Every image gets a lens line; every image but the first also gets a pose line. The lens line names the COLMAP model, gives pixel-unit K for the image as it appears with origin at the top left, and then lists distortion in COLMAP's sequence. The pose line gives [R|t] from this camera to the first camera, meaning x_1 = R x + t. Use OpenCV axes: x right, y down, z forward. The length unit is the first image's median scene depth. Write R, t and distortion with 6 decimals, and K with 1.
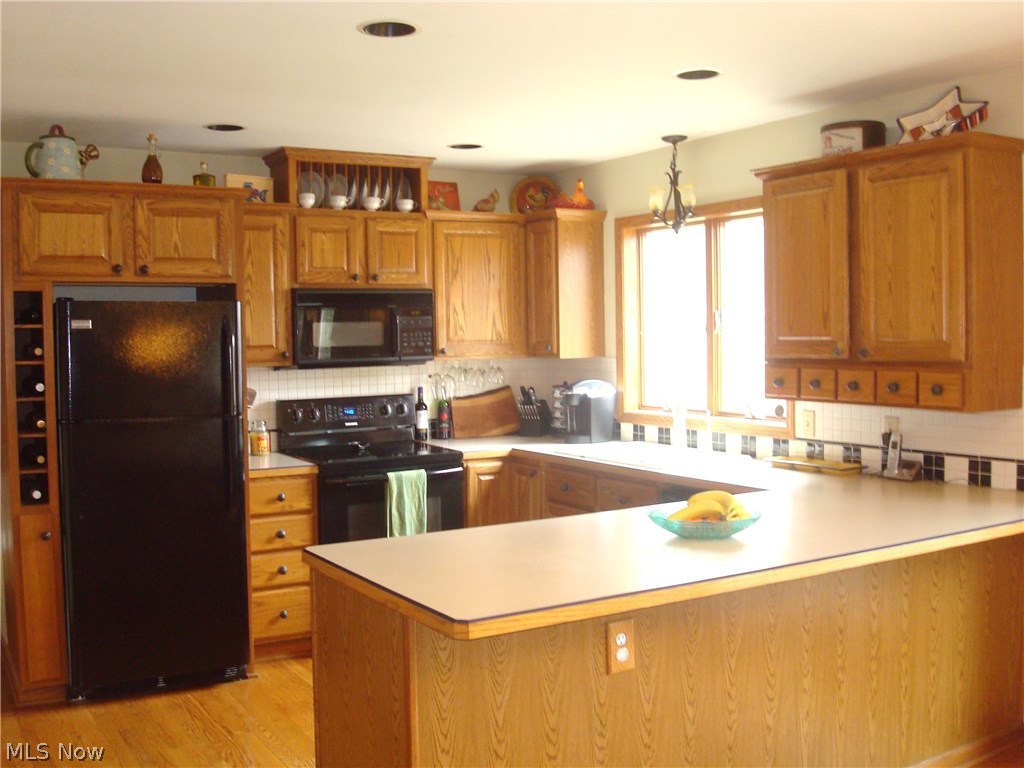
lens RADIAL K [[1088.4, 0, 521.6], [0, 1088.4, 384.0], [0, 0, 1]] dist [-0.102236, 0.000000]
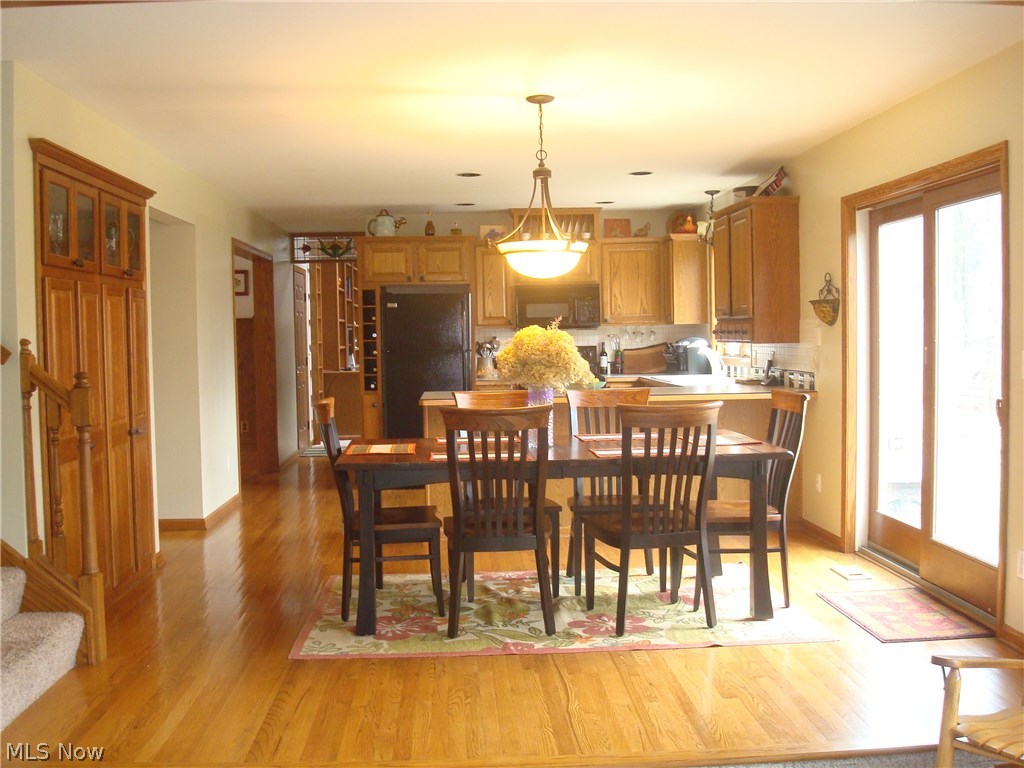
lens RADIAL K [[1088.4, 0, 507.9], [0, 1088.4, 388.3], [0, 0, 1]] dist [-0.102236, 0.000000]
pose [[0.883382, 0.021264, -0.468171, 0.736657], [-0.016069, 0.999757, 0.015088, 0.066333], [0.468378, -0.005806, 0.883509, -0.725279]]
